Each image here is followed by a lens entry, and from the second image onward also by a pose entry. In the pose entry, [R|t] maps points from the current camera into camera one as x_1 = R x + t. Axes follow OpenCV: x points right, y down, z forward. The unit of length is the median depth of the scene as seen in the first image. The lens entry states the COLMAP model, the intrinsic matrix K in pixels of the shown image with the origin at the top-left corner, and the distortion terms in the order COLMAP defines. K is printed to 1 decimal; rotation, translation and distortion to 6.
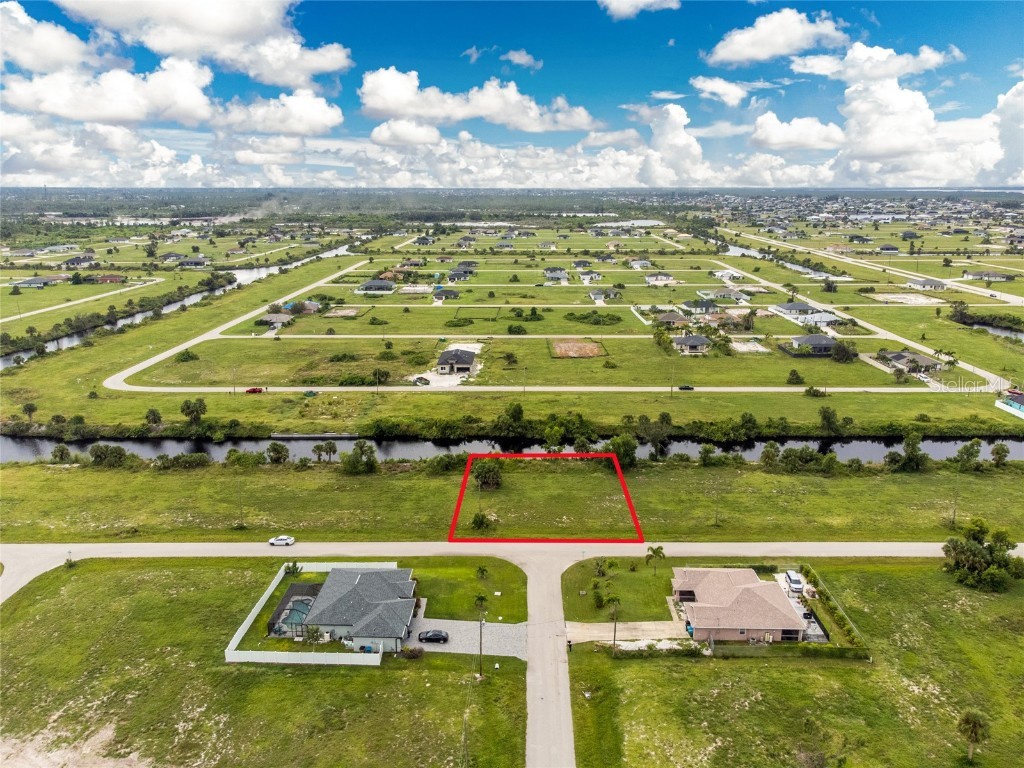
lens RADIAL K [[776.5, 0, 503.6], [0, 776.5, 362.8], [0, 0, 1]] dist [0.028424, -0.003412]
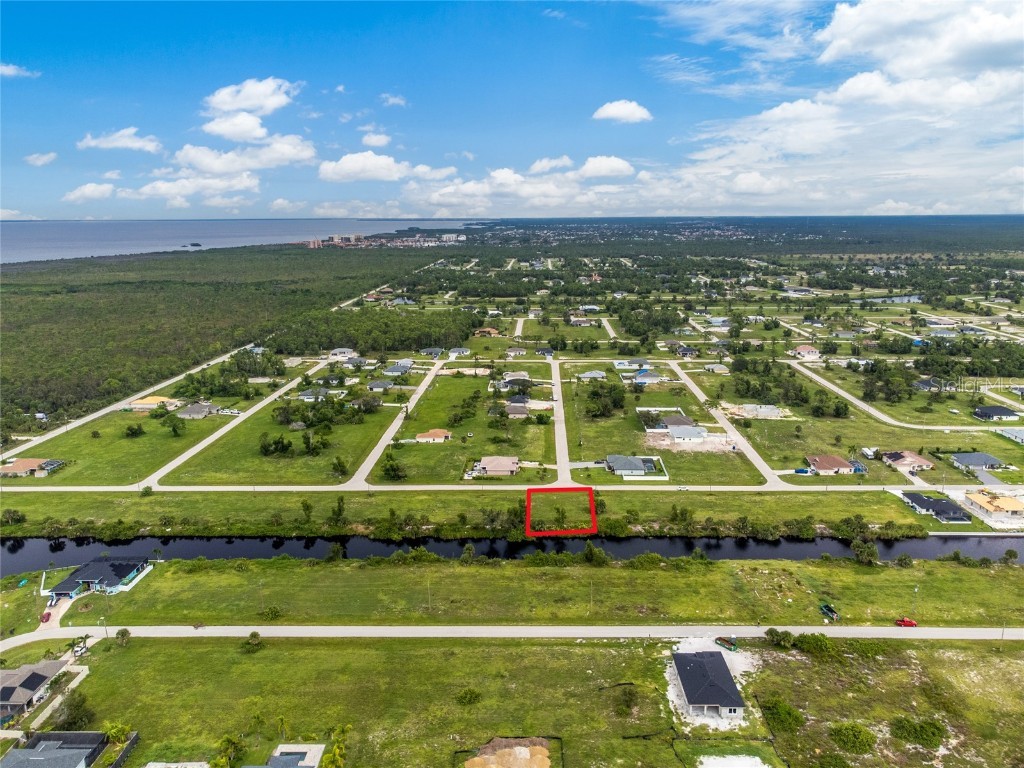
lens RADIAL K [[766.3, 0, 512.0], [0, 766.3, 384.0], [0, 0, 1]] dist [0.029900, -0.007203]
pose [[-0.999971, 0.002642, 0.007132, 0.112803], [0.005451, 0.902883, 0.429852, -0.591291], [-0.005304, 0.429879, -0.902871, 1.709318]]
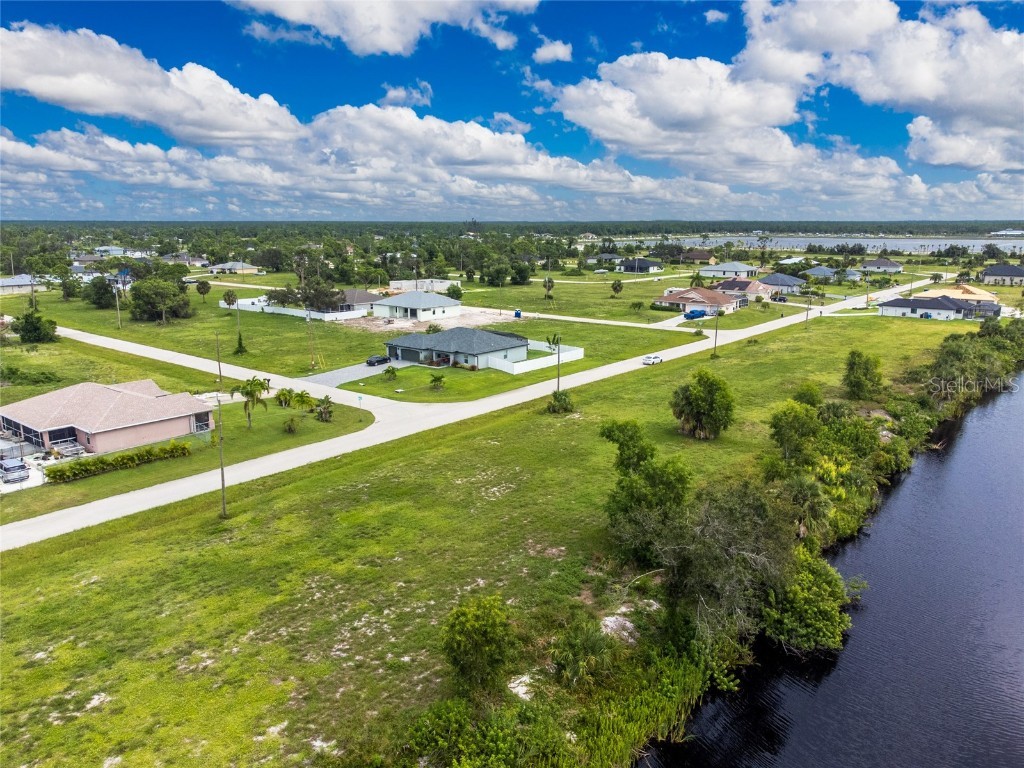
lens RADIAL K [[776.7, 0, 512.0], [0, 776.7, 384.0], [0, 0, 1]] dist [0.022804, -0.003251]
pose [[-0.631181, 0.159365, -0.759088, 0.296629], [-0.172176, 0.925461, 0.337458, -0.009077], [0.756285, 0.343693, -0.556694, 0.822597]]
